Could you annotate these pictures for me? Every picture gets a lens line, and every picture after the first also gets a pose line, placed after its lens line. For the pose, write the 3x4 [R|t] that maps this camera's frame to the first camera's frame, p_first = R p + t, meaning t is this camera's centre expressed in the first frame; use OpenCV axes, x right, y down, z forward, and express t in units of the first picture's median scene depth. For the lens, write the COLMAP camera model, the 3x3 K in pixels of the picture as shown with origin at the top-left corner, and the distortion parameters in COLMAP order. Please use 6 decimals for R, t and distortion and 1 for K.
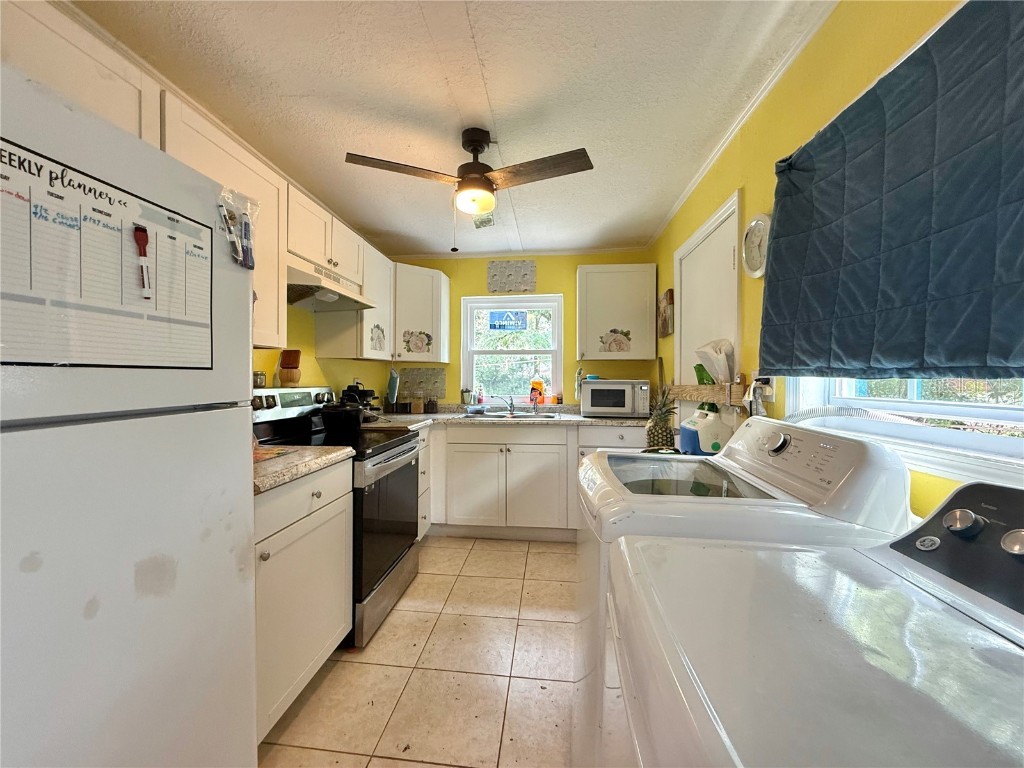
lens RADIAL K [[407.5, 0, 512.0], [0, 407.5, 384.0], [0, 0, 1]] dist [-0.002347, 0.000009]
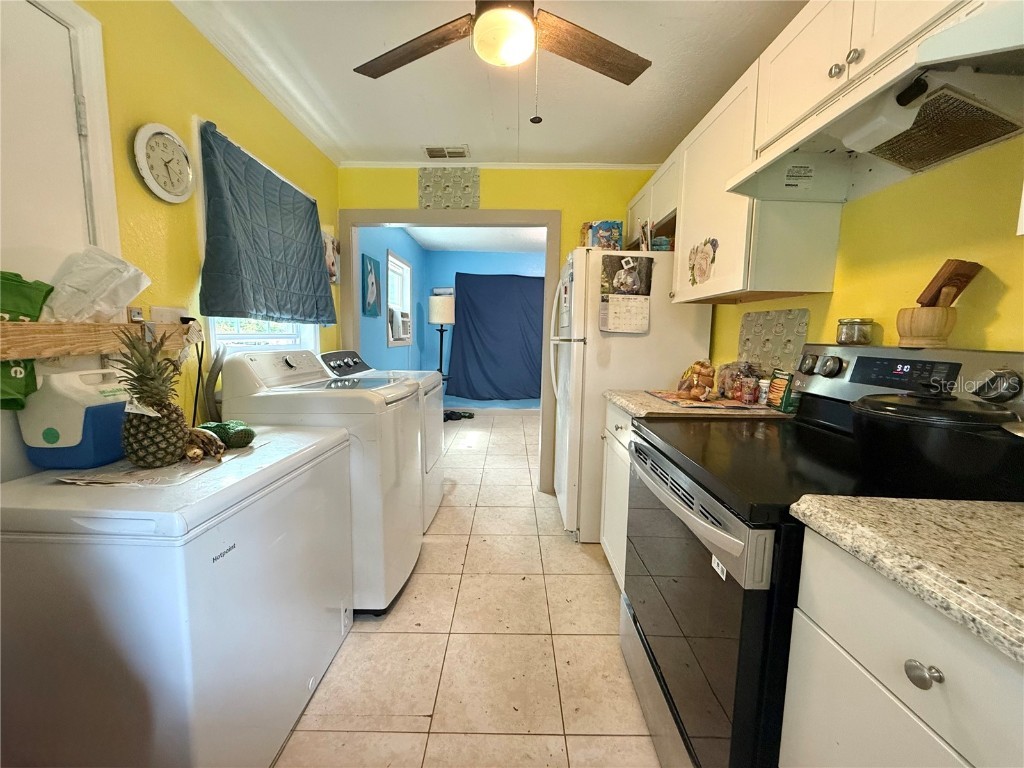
lens RADIAL K [[407.5, 0, 512.0], [0, 407.5, 384.0], [0, 0, 1]] dist [-0.002347, 0.000009]
pose [[-0.995397, -0.010418, -0.095272, -0.059404], [-0.022856, 0.991196, 0.130417, 0.000580], [0.093075, 0.131994, -0.986871, 2.136468]]
